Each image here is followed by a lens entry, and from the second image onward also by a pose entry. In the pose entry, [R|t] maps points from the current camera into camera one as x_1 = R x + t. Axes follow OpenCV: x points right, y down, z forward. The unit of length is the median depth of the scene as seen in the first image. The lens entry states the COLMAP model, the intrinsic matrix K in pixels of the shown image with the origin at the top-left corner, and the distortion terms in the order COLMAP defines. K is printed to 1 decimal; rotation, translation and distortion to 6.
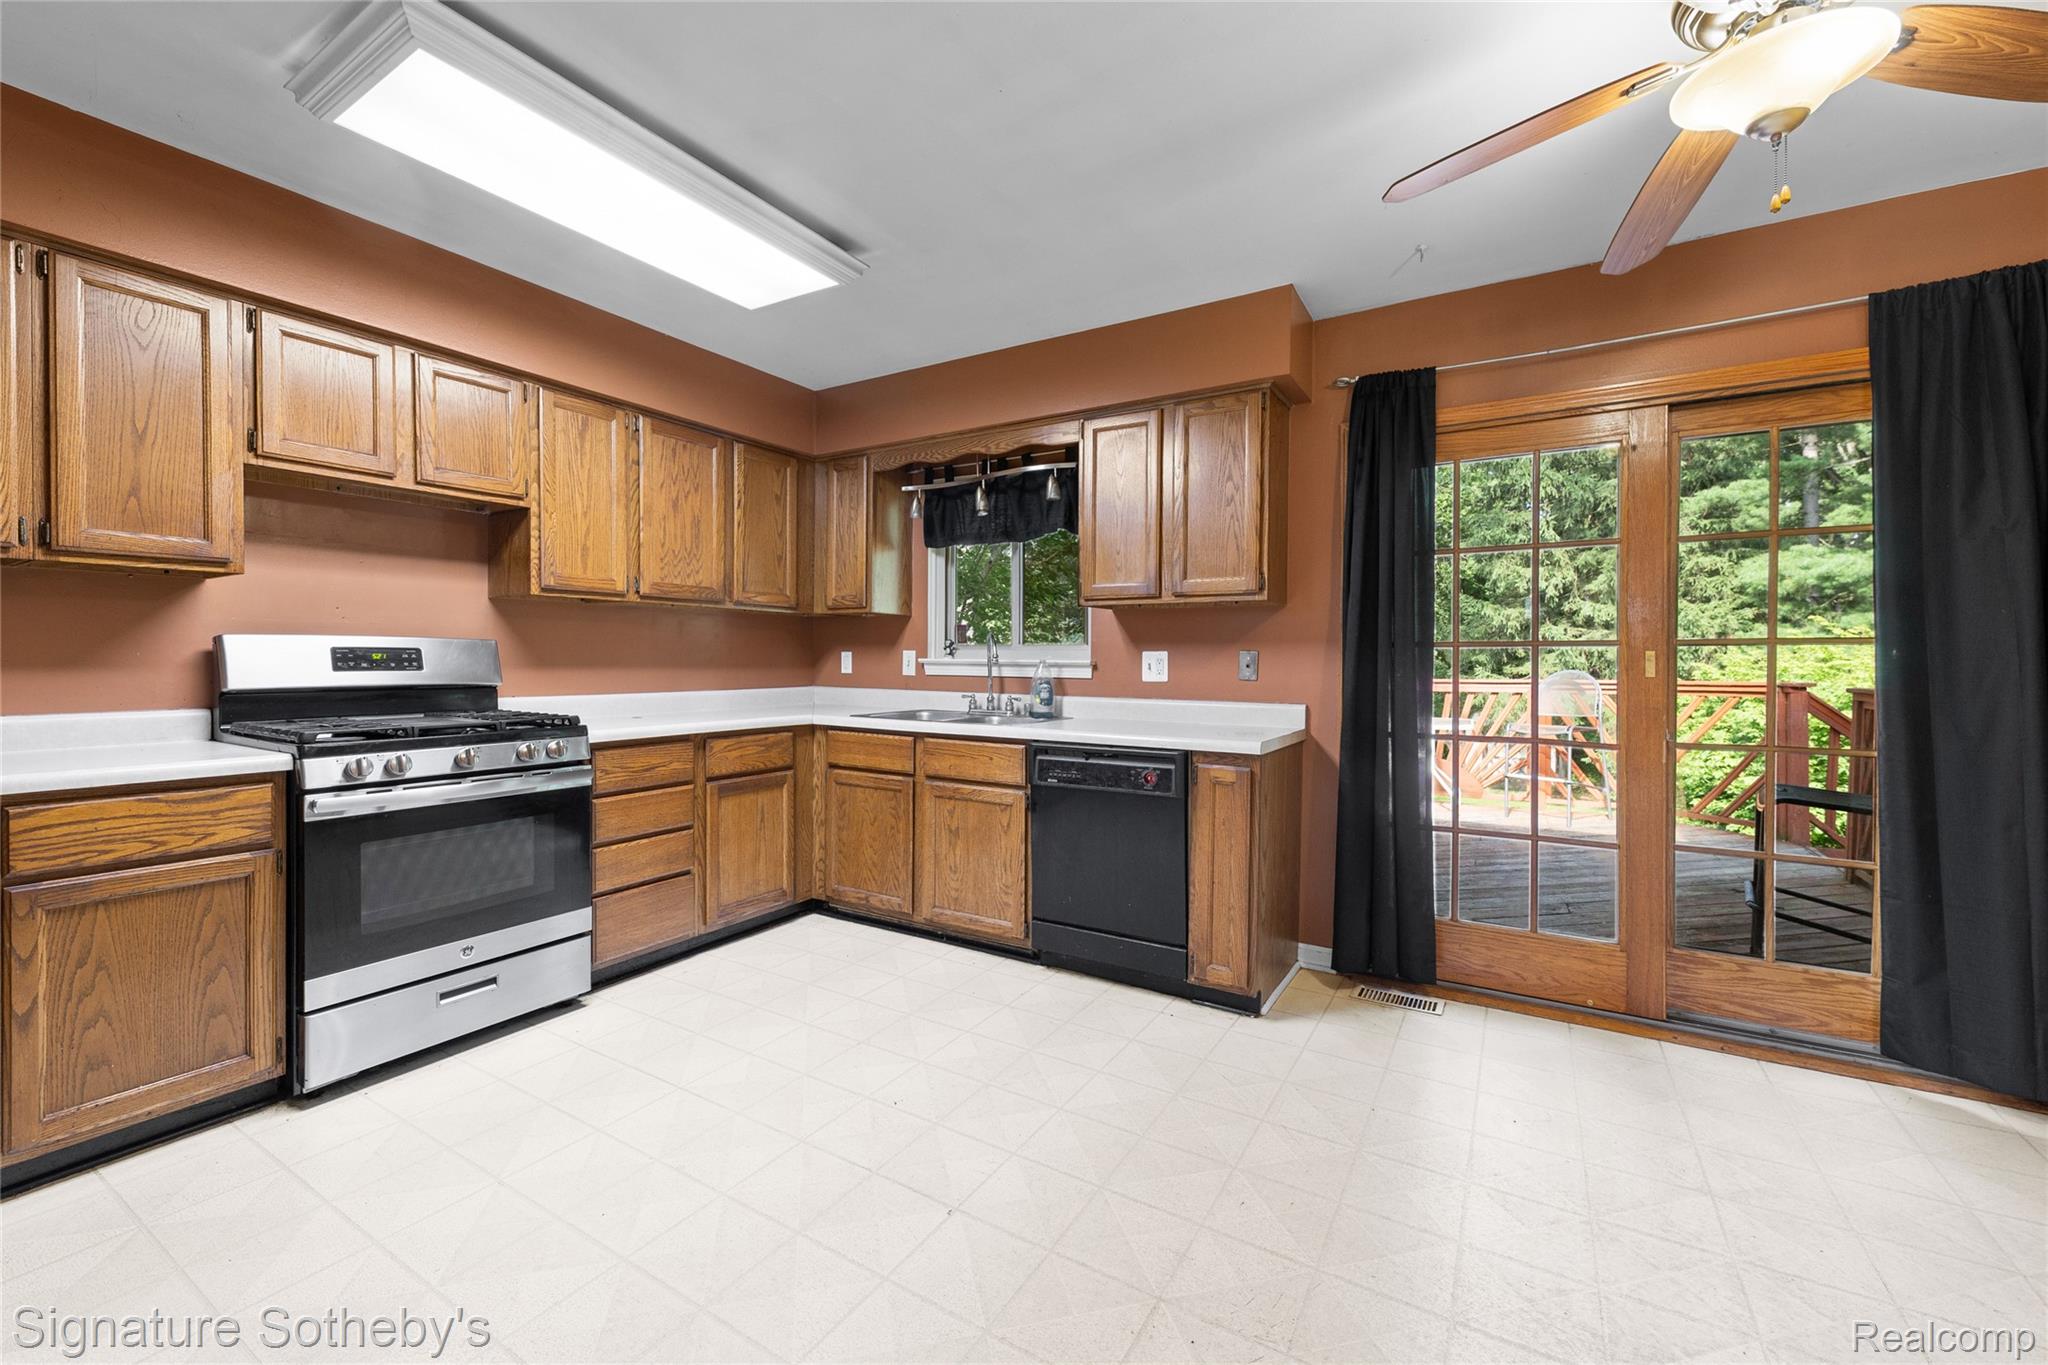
lens RADIAL K [[827.9, 0, 1023.0], [0, 827.9, 666.7], [0, 0, 1]] dist [-0.000825, 0.000023]
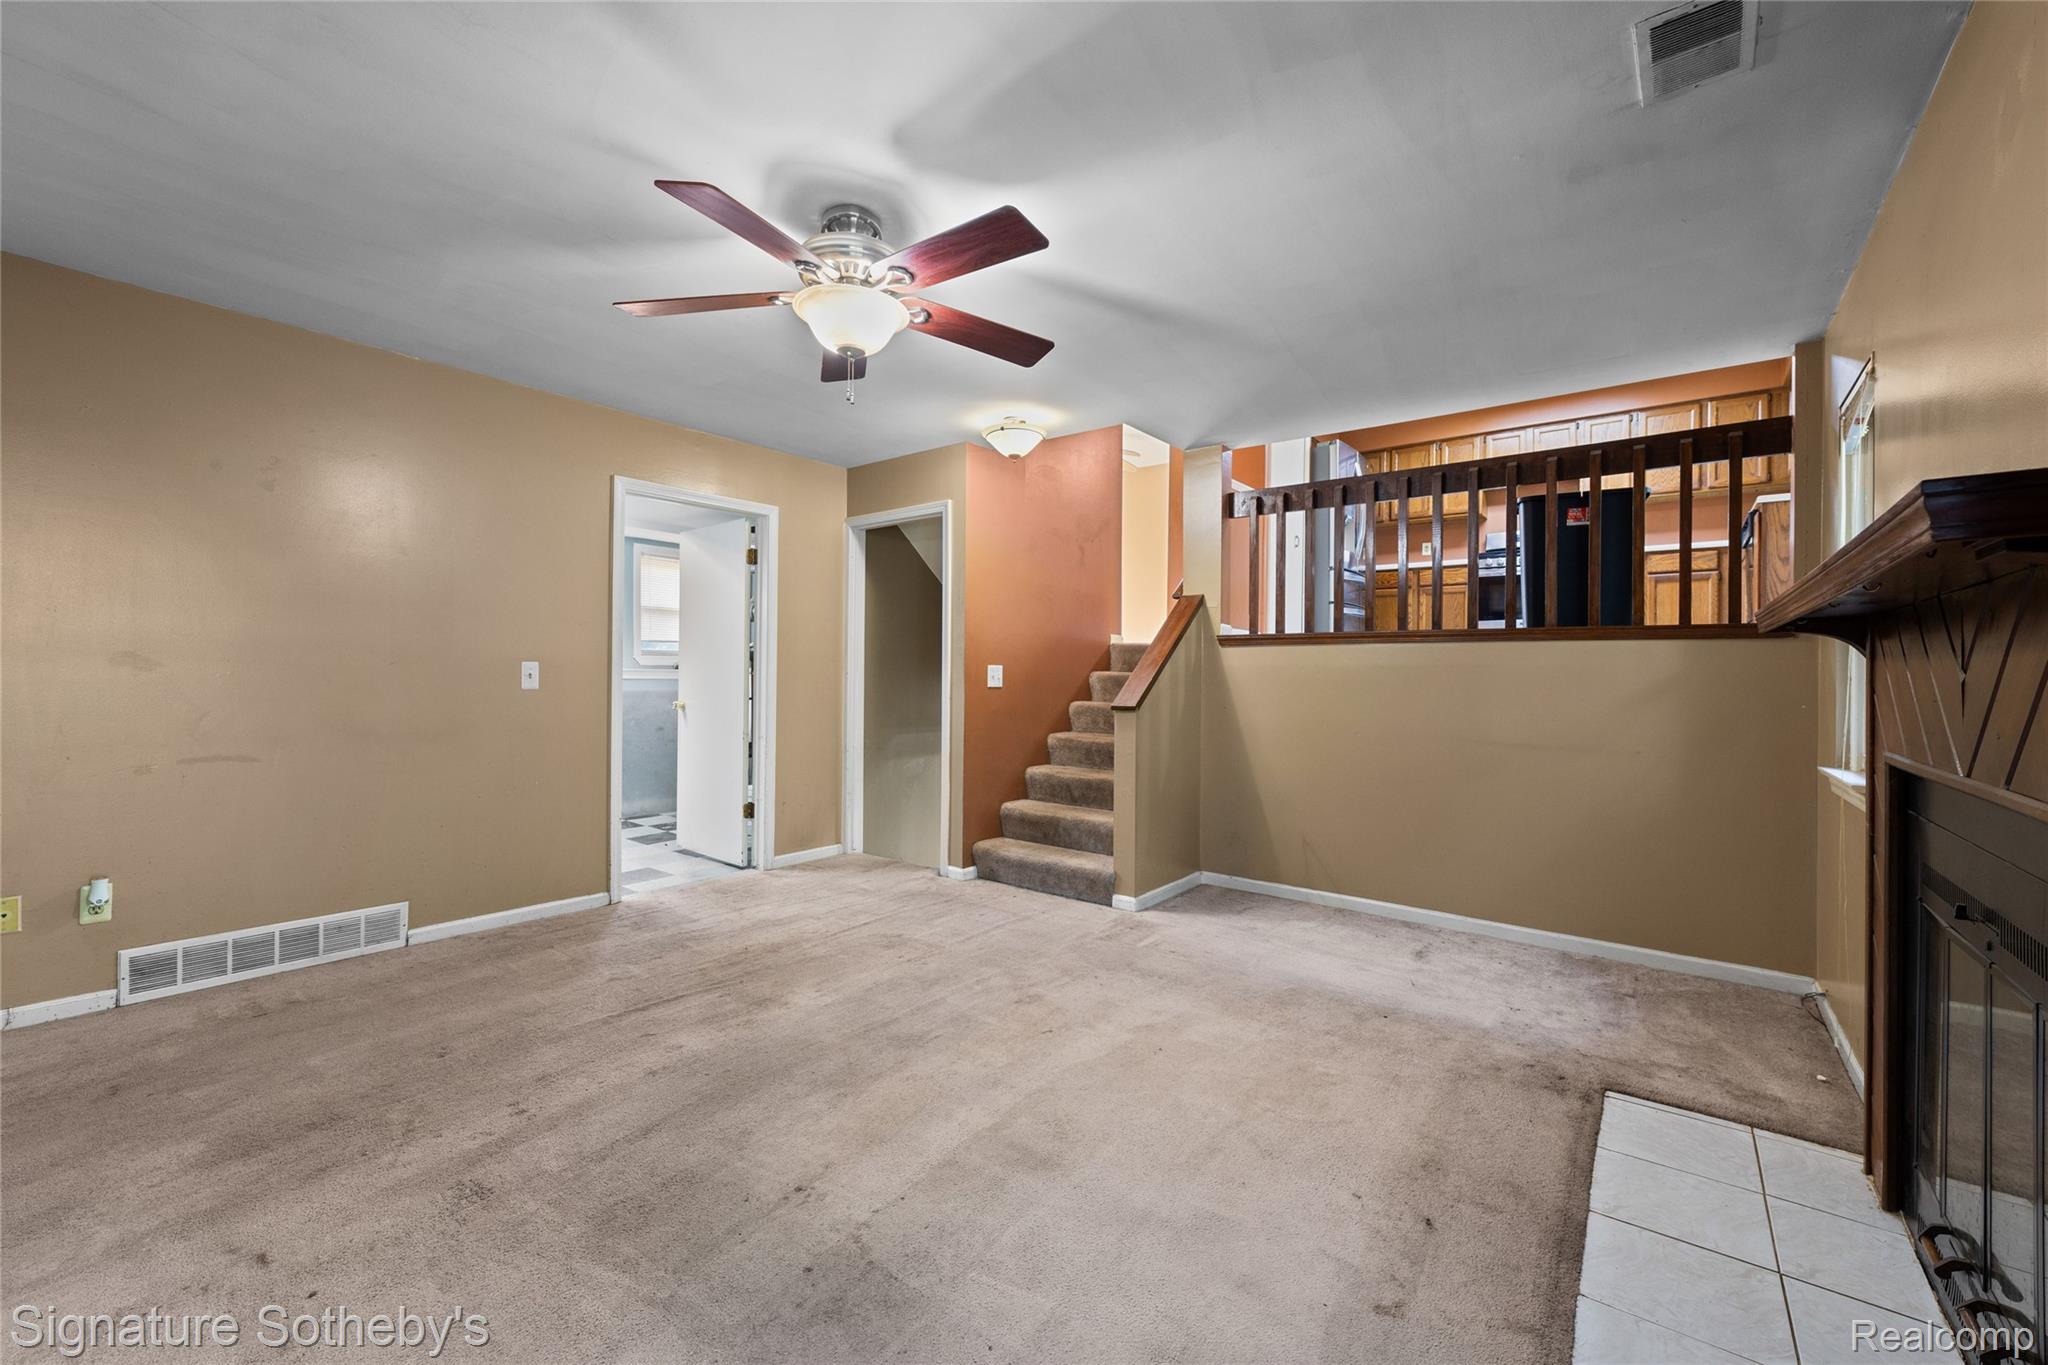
lens RADIAL K [[817.7, 0, 1017.5], [0, 817.7, 674.7], [0, 0, 1]] dist [0.003122, 0.000152]
pose [[-0.115163, -0.007285, -0.993320, 1.970610], [-0.019499, 0.999797, -0.005072, 0.454228], [0.993155, 0.018784, -0.115282, -0.385384]]
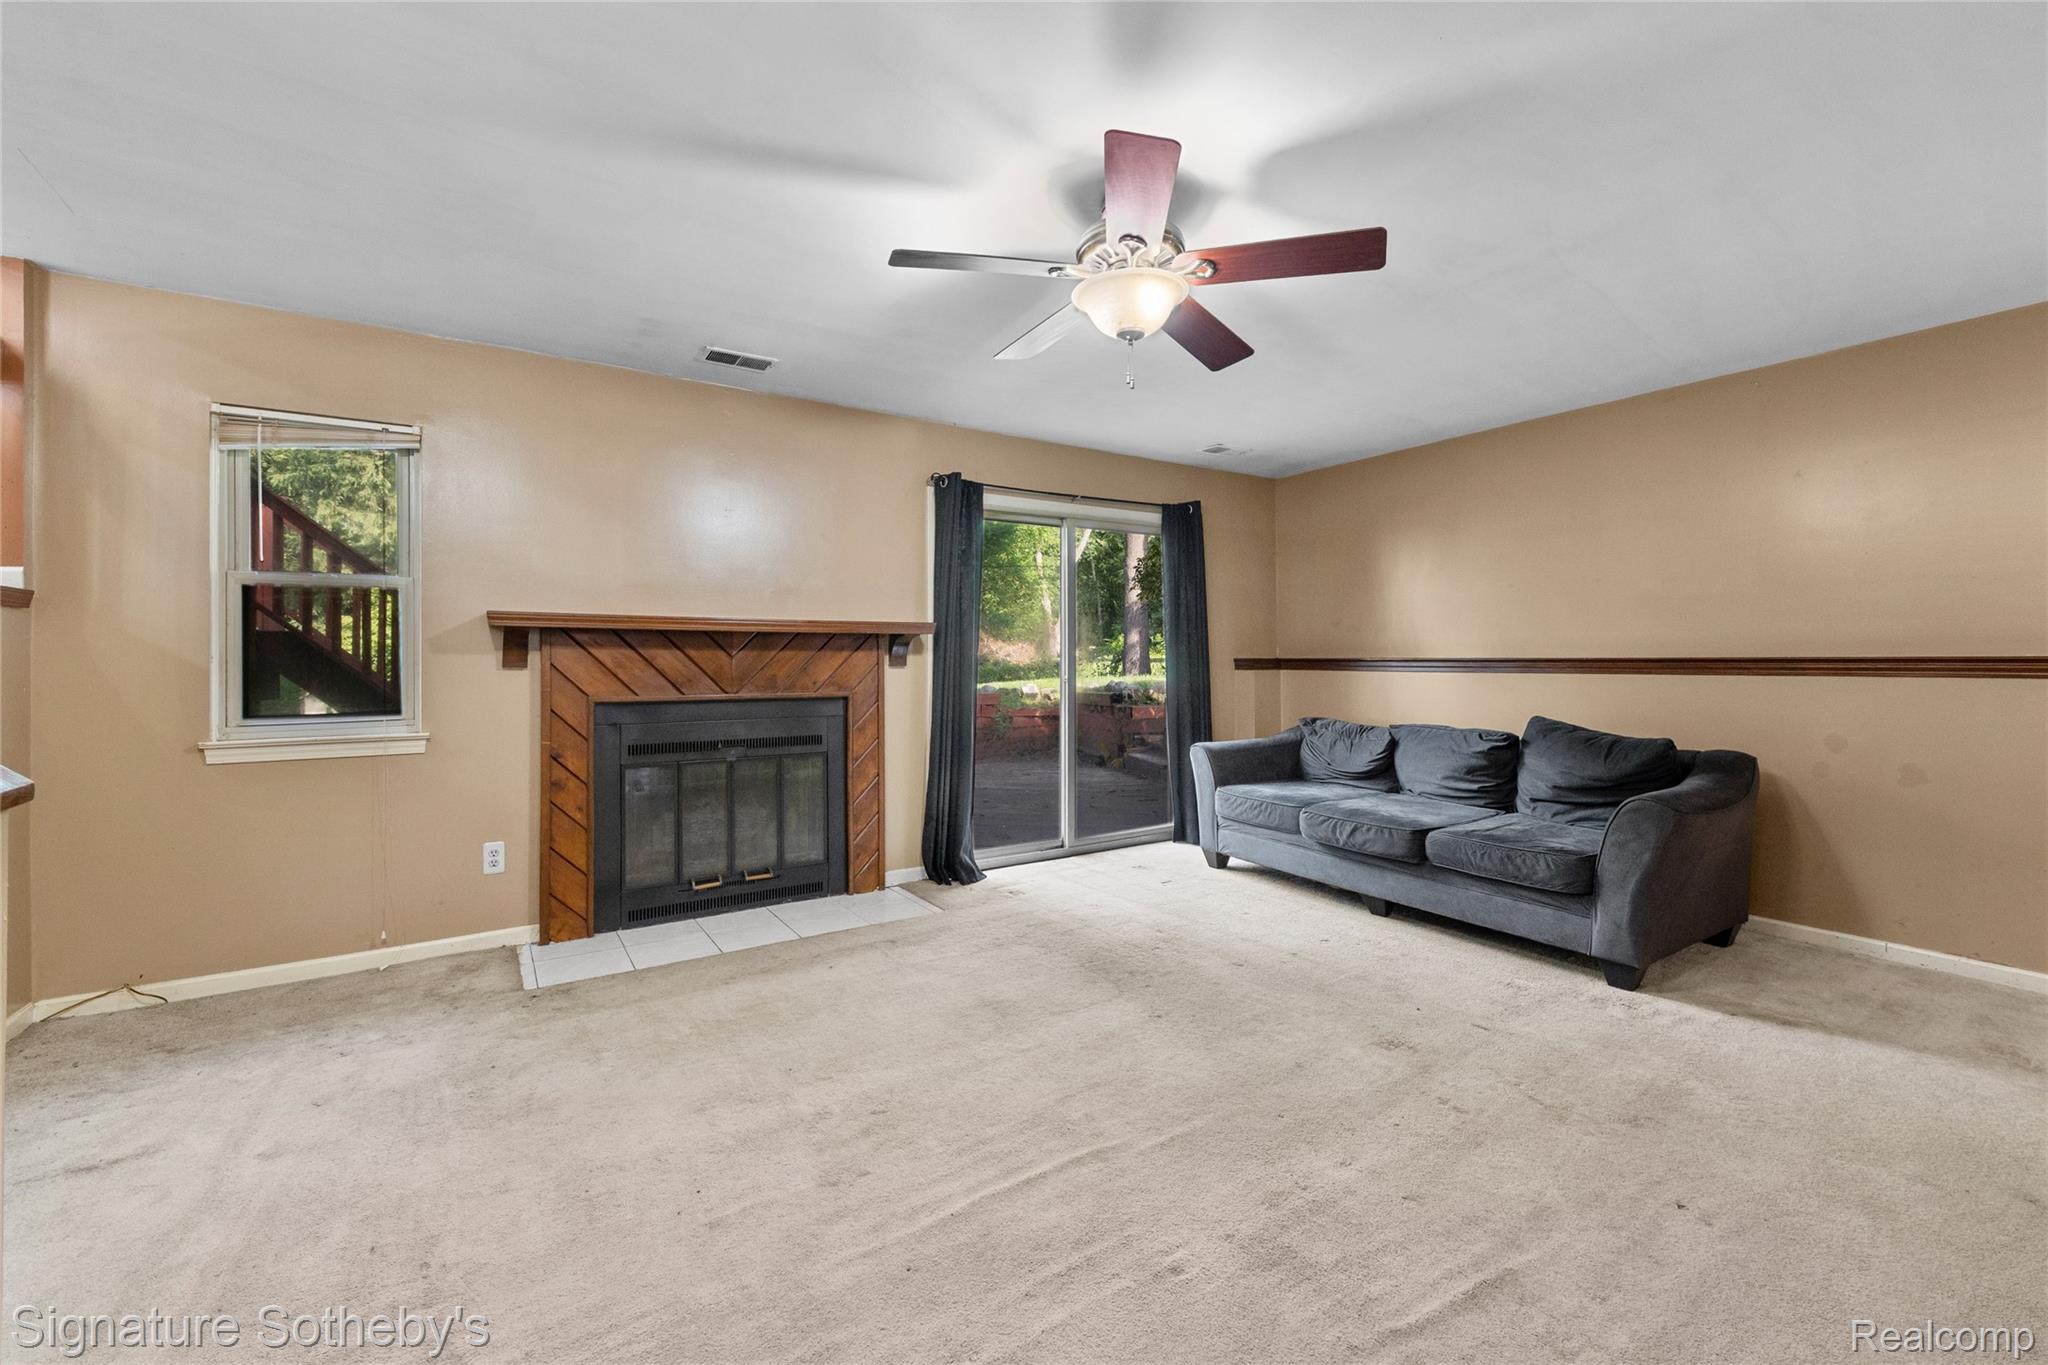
lens RADIAL K [[843.2, 0, 1026.0], [0, 843.2, 666.6], [0, 0, 1]] dist [0.000856, -0.000053]
pose [[0.425532, -0.015381, 0.904813, 0.548581], [0.009585, 0.999876, 0.012489, 0.444475], [-0.904893, 0.003359, 0.425627, -0.851737]]
